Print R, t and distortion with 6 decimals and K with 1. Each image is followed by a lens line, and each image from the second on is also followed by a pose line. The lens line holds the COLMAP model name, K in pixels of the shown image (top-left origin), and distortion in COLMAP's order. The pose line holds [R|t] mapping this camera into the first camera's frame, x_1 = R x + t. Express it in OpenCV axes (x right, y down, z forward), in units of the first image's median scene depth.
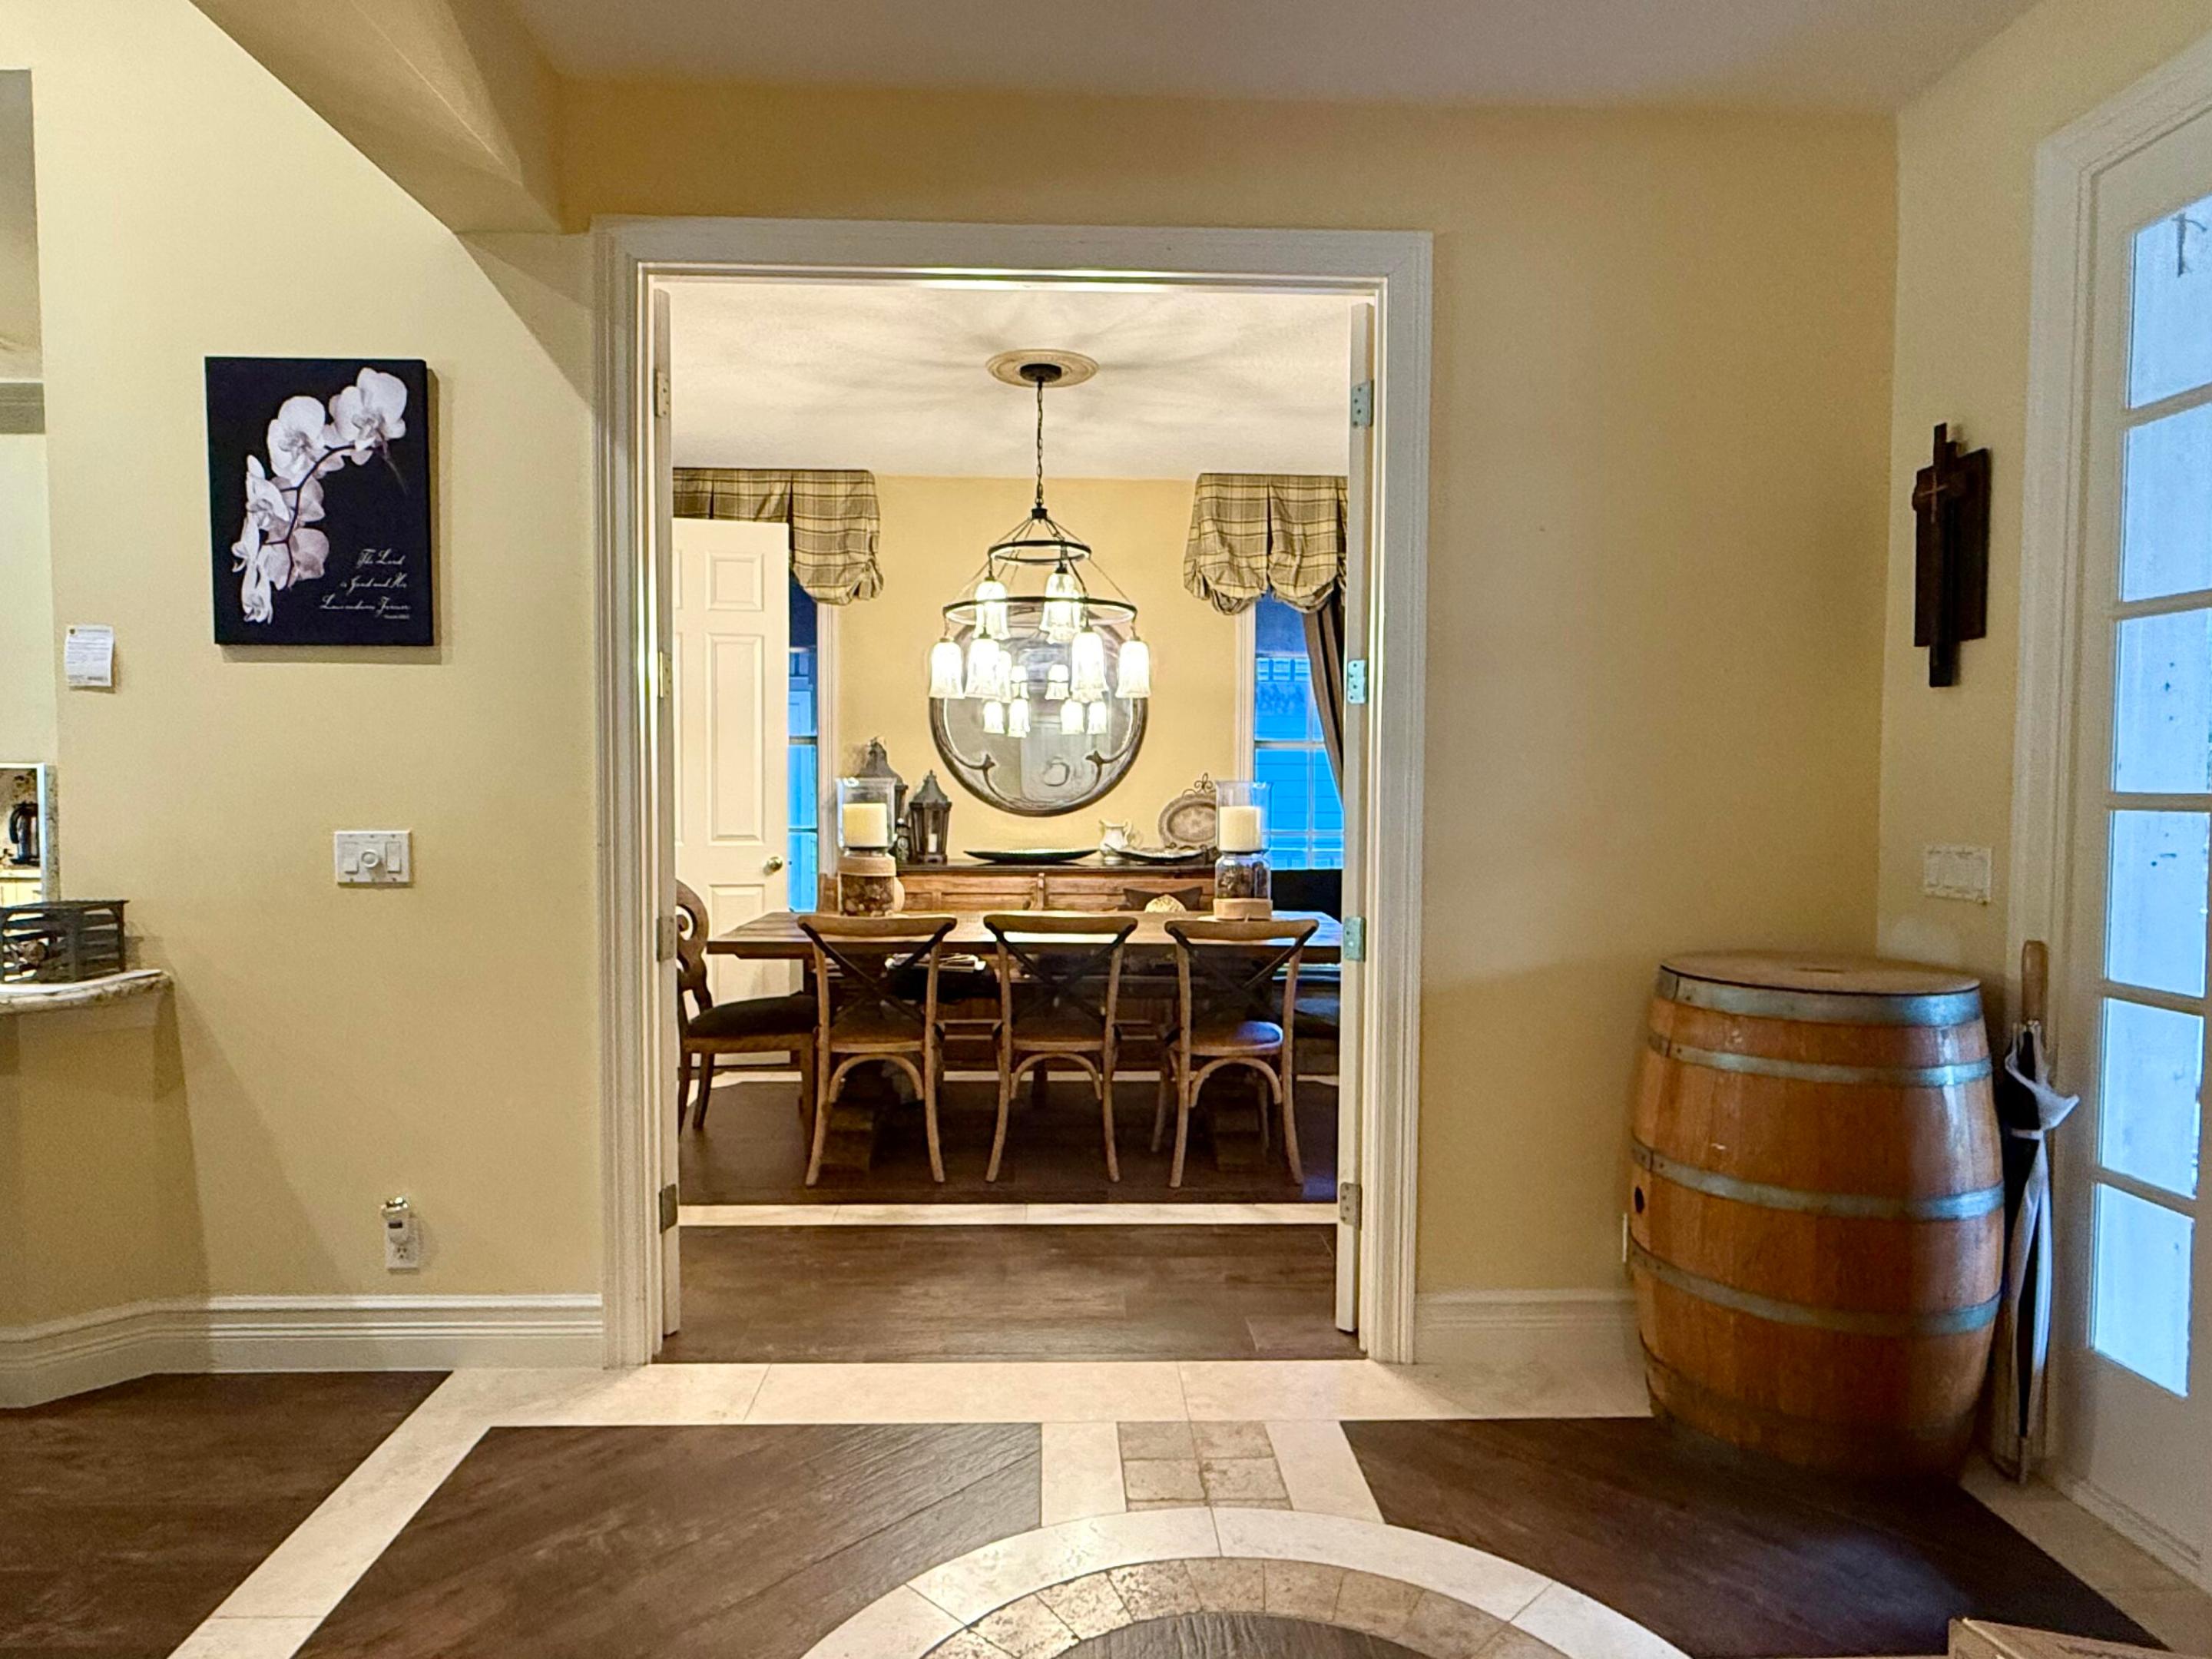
lens RADIAL K [[1296.9, 0, 1101.3], [0, 1296.9, 827.6], [0, 0, 1]] dist [-0.001200, -0.002727]
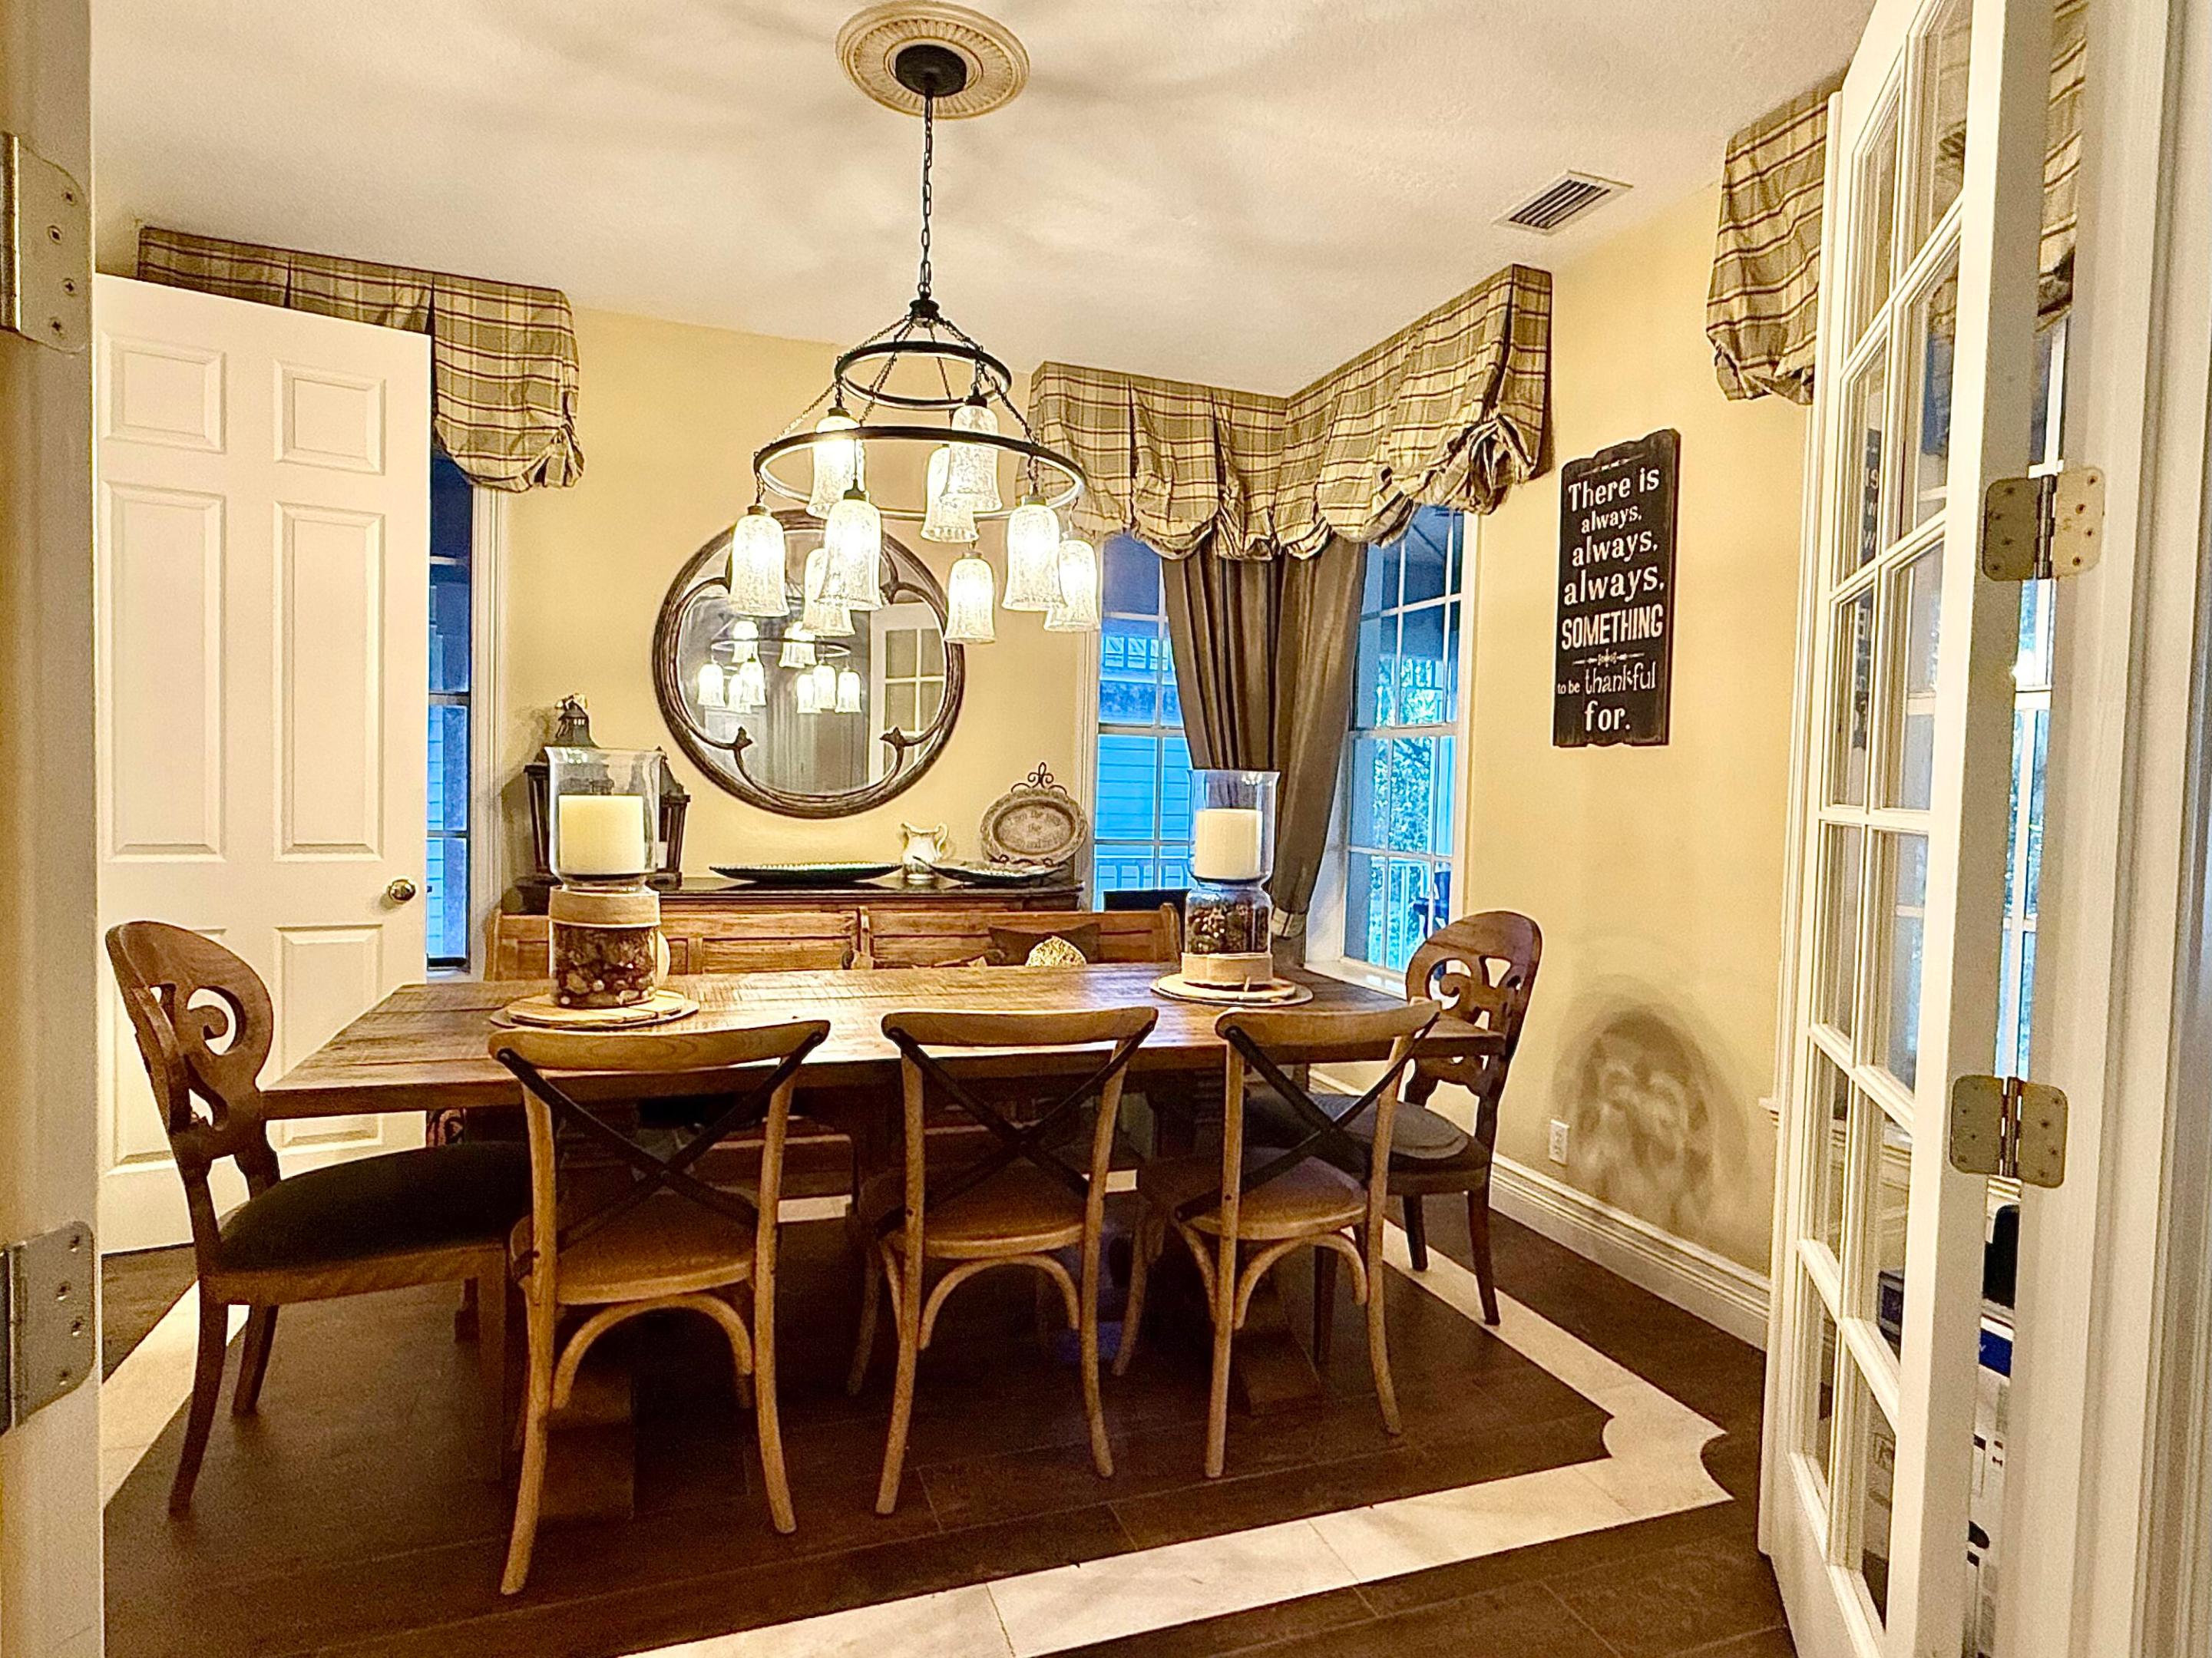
lens RADIAL K [[1202.3, 0, 1103.4], [0, 1202.3, 831.8], [0, 0, 1]] dist [-0.000850, 0.002297]
pose [[0.954437, 0.008022, 0.298305, -0.097678], [-0.009750, 0.999943, 0.004303, -0.005243], [-0.298254, -0.007016, 0.954461, 0.333804]]
